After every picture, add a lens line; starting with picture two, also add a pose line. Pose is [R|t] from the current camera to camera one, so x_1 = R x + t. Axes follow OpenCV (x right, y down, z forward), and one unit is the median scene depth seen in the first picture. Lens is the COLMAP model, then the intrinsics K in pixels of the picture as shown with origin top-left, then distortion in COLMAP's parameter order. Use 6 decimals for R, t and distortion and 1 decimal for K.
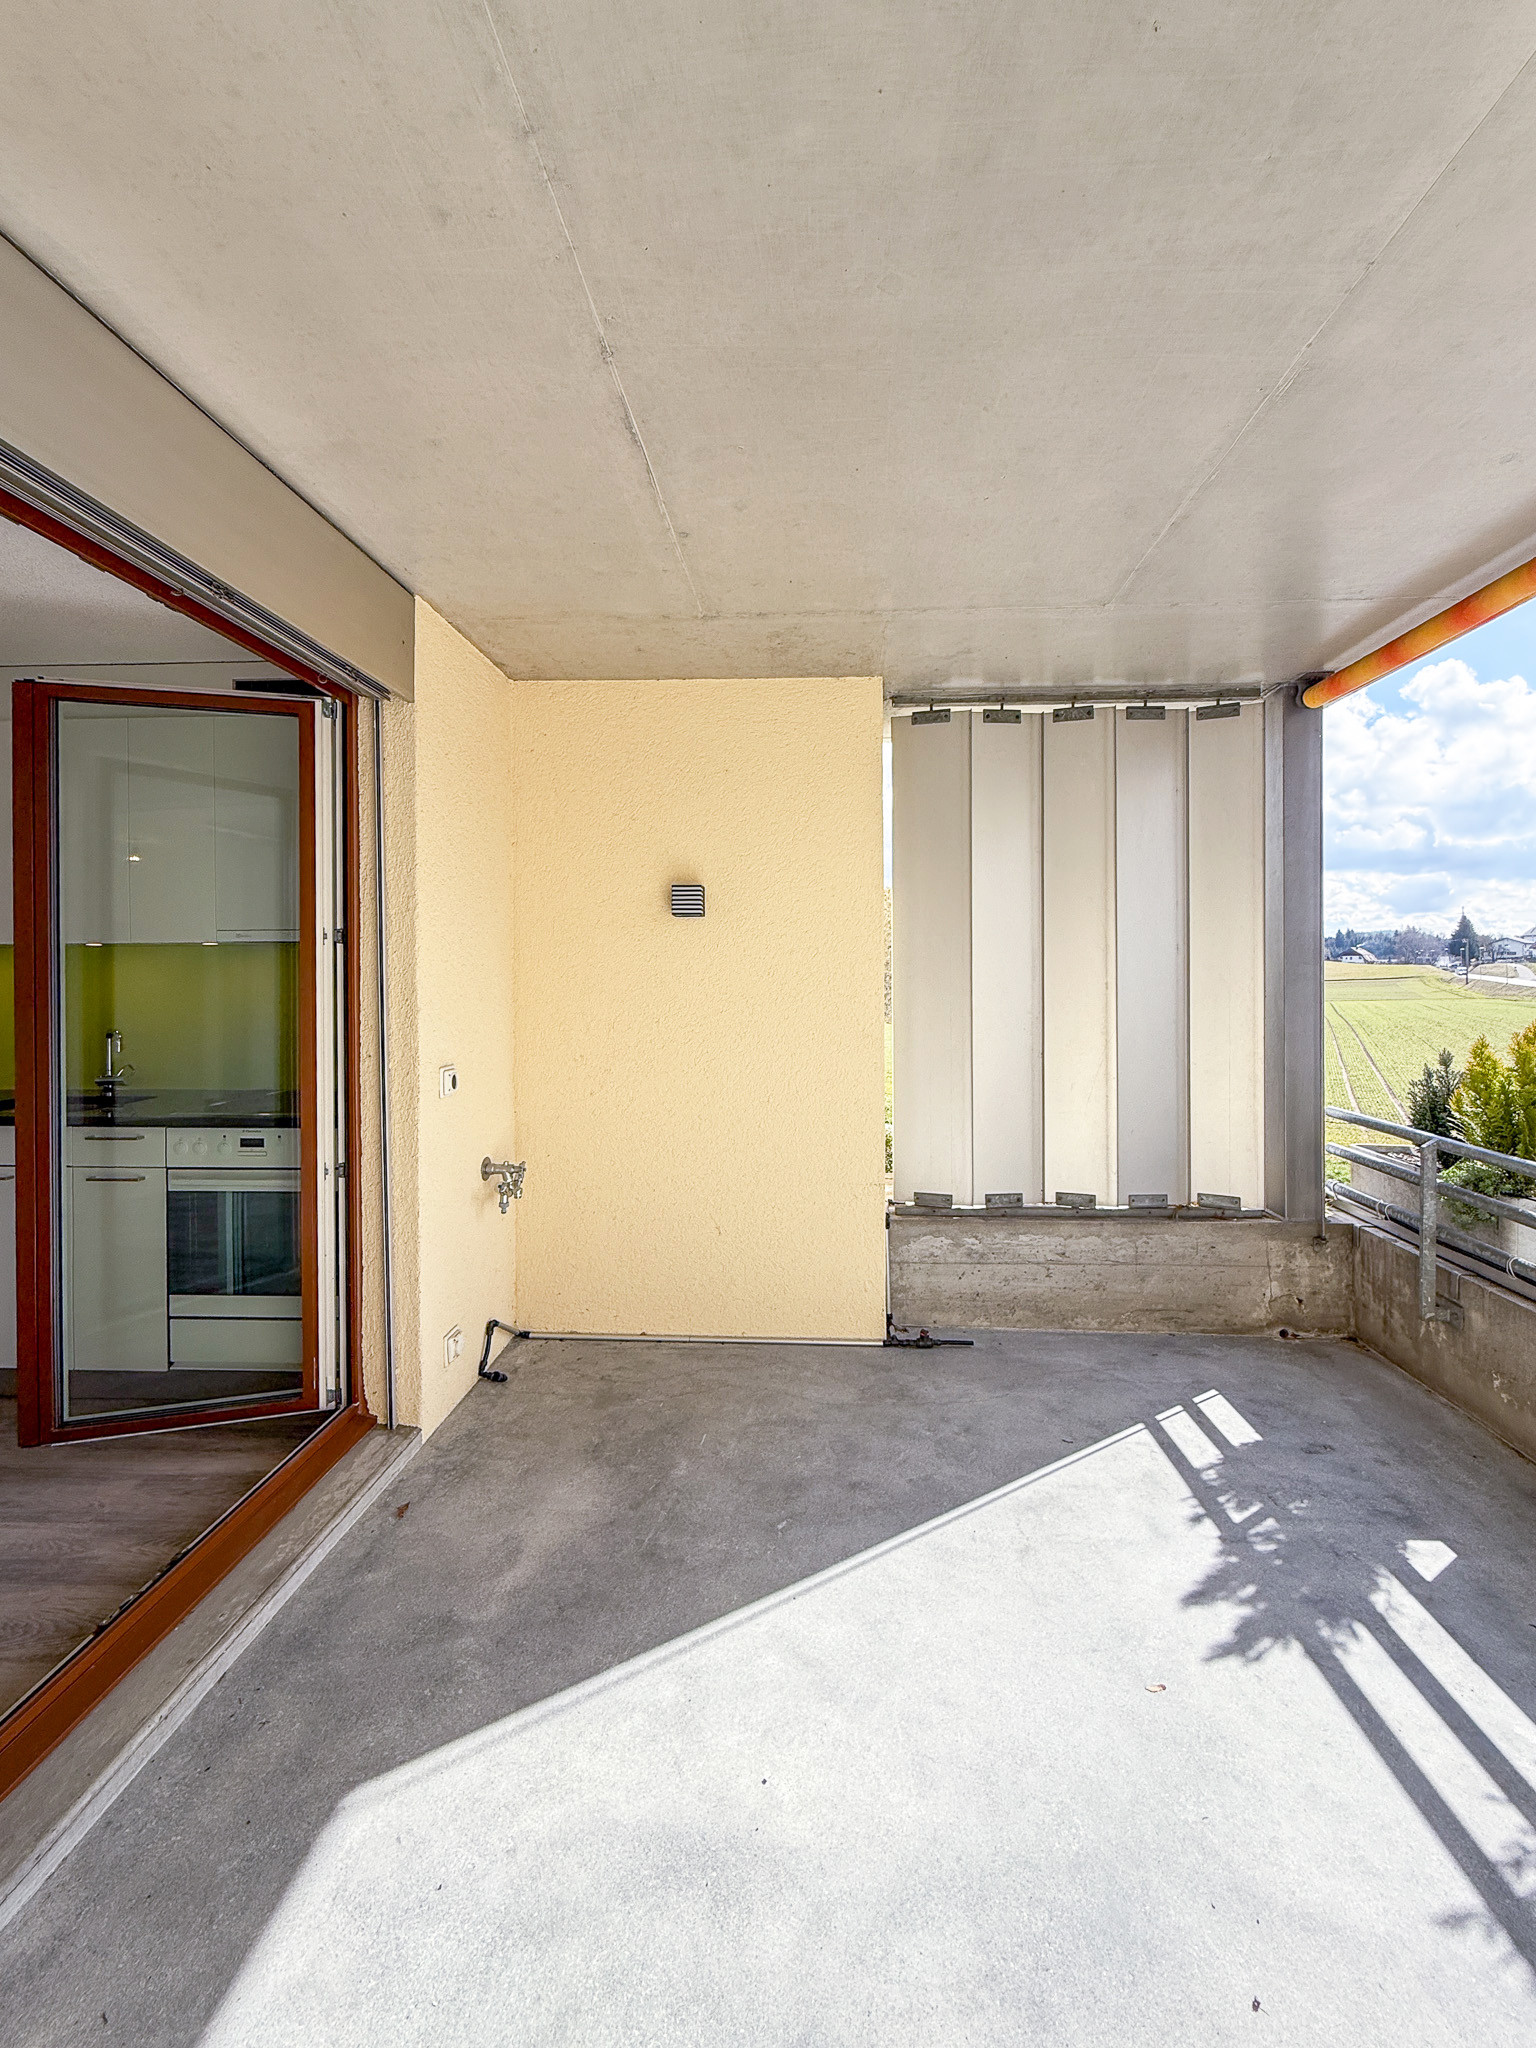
lens RADIAL K [[832.5, 0, 771.8], [0, 832.5, 970.3], [0, 0, 1]] dist [0.002184, 0.000388]
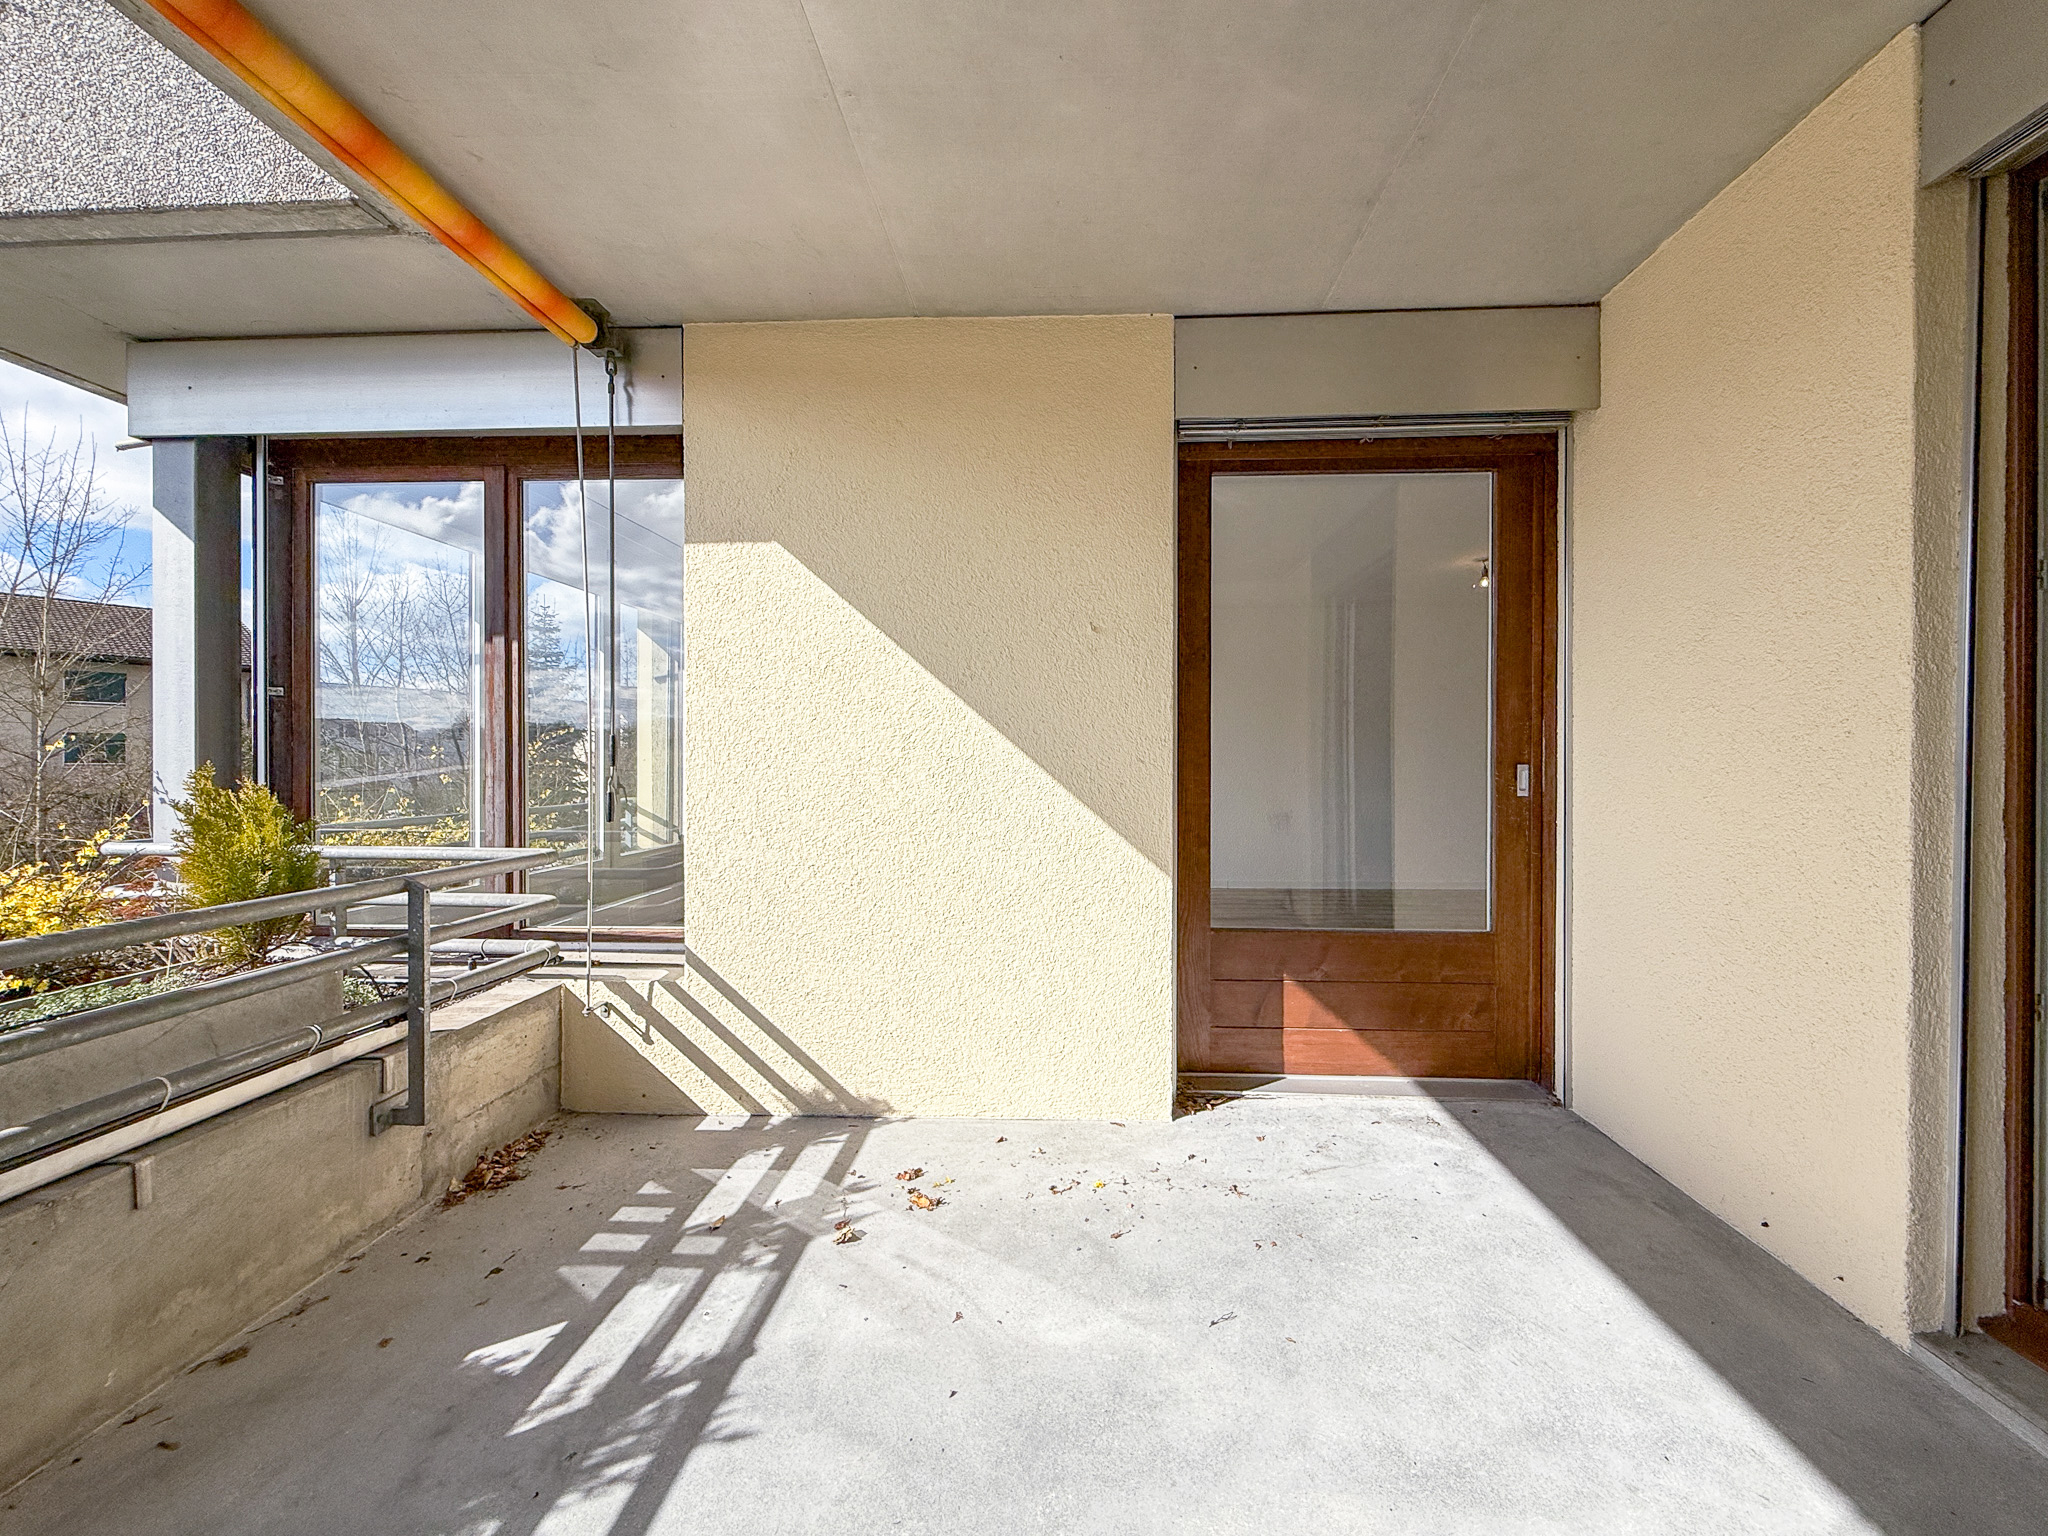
lens RADIAL K [[832.5, 0, 1029.2], [0, 832.5, 765.0], [0, 0, 1]] dist [0.002184, 0.000388]
pose [[-0.999949, 0.006677, -0.007524, 0.171085], [0.006647, 0.999970, 0.004018, 0.089496], [0.007551, 0.003967, -0.999964, 0.865135]]
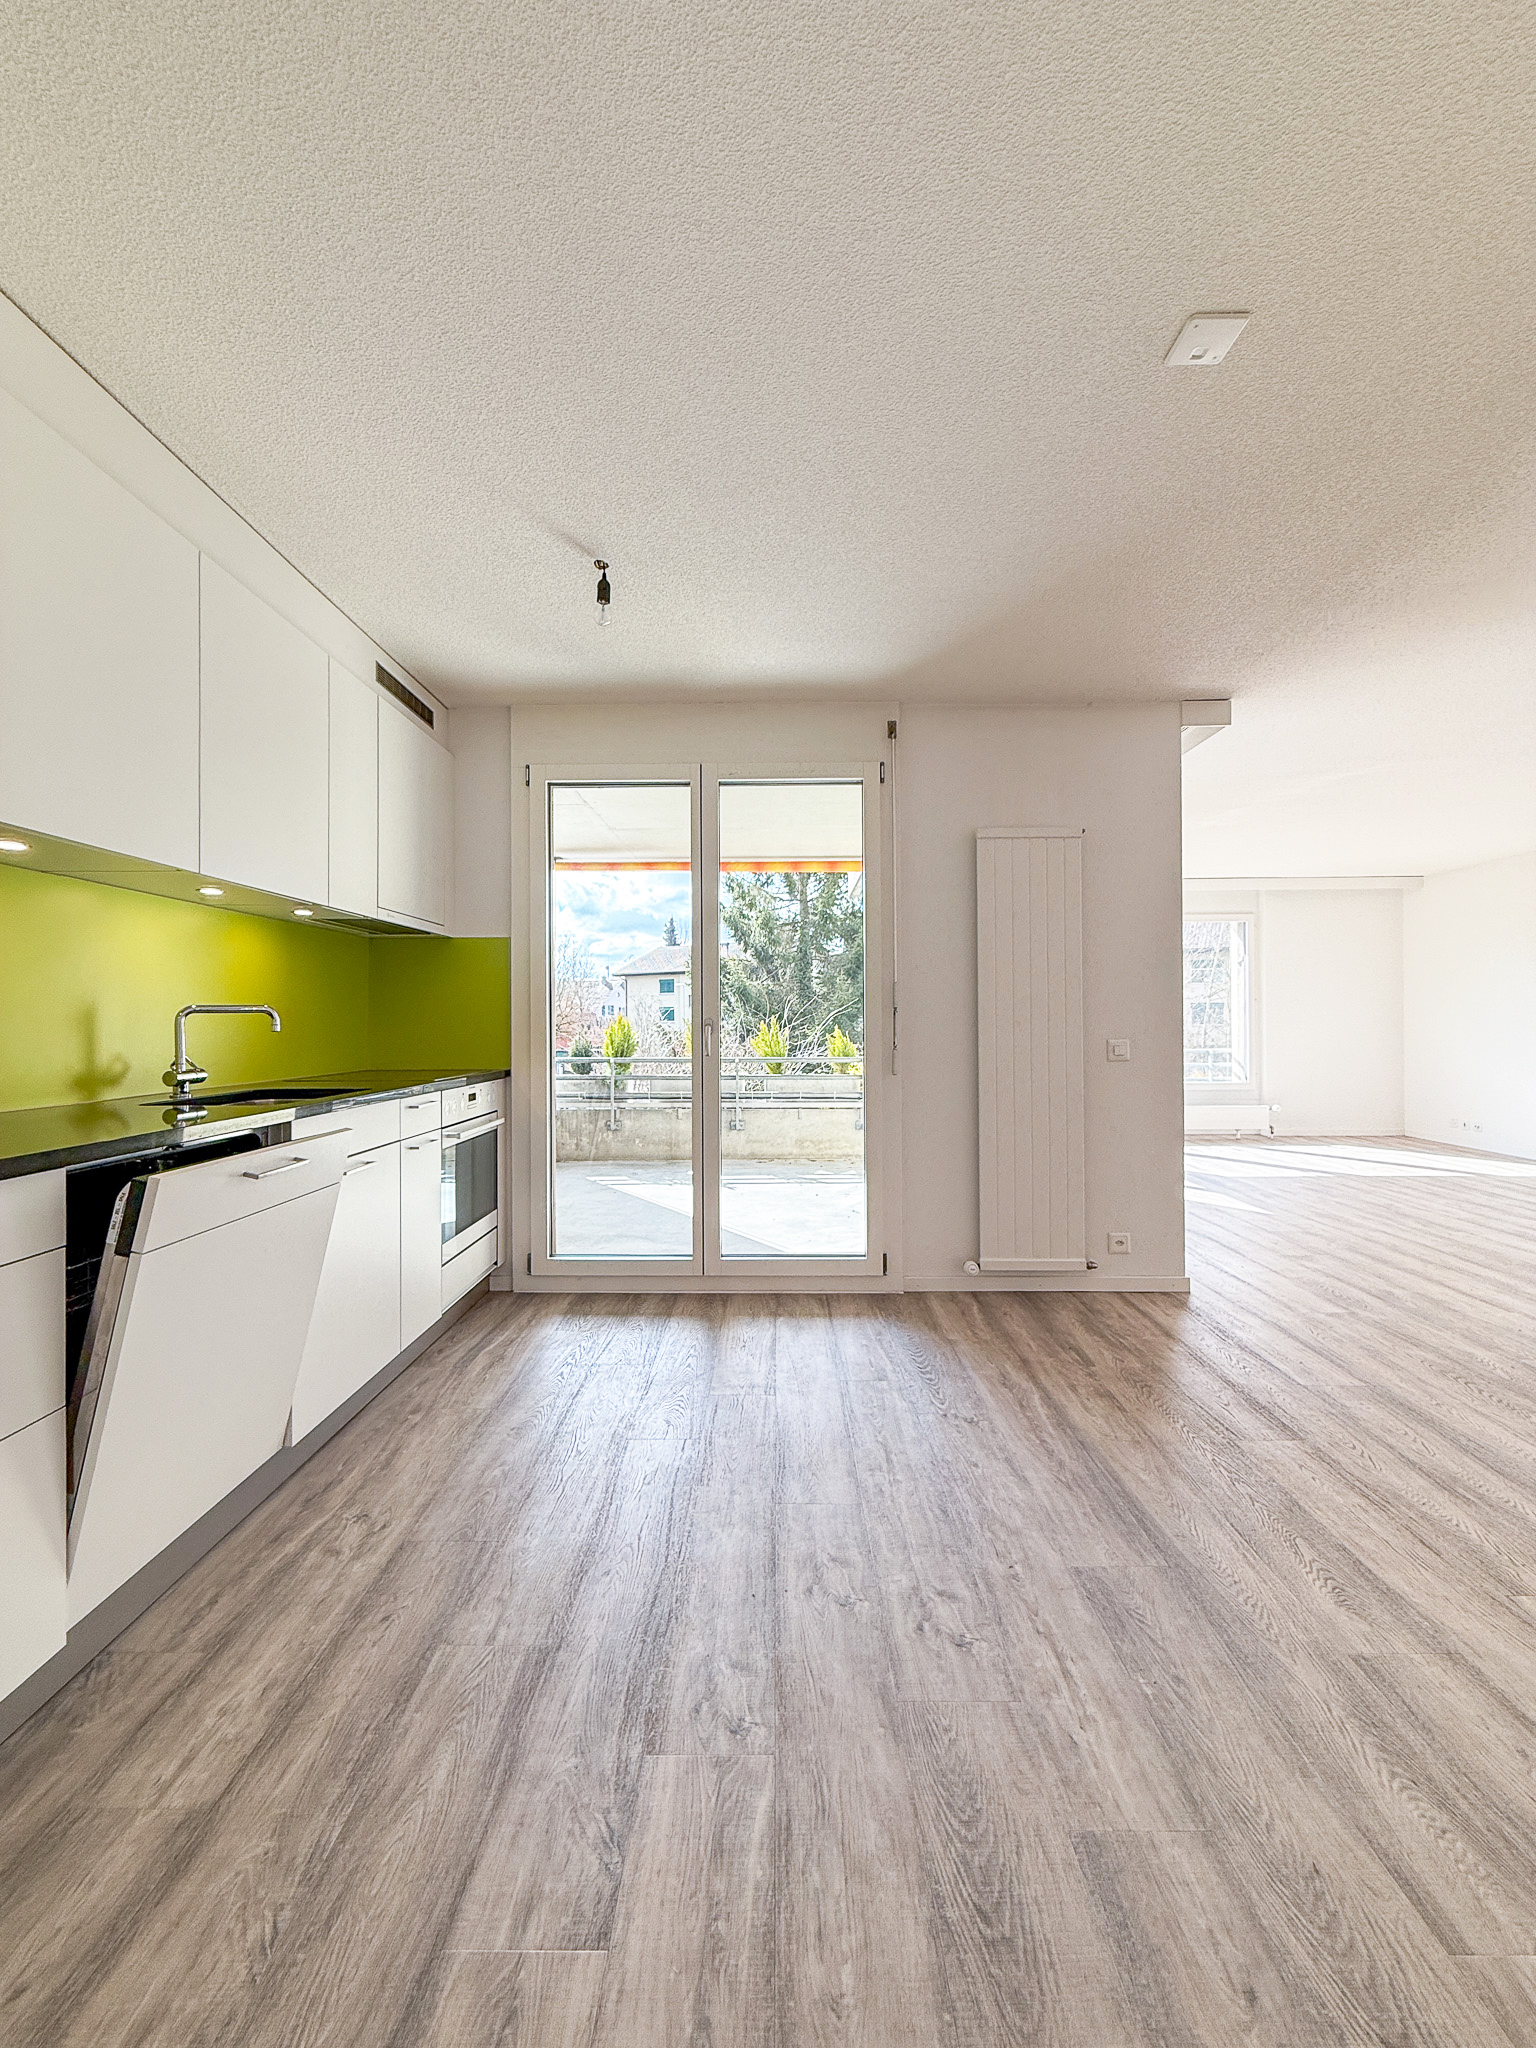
lens RADIAL K [[832.5, 0, 763.0], [0, 832.5, 1021.4], [0, 0, 1]] dist [0.002184, 0.000388]
pose [[-0.028358, 0.009390, 0.999554, -1.586101], [0.002280, 0.999954, -0.009329, 0.099310], [-0.999595, 0.002014, -0.028378, 0.543758]]
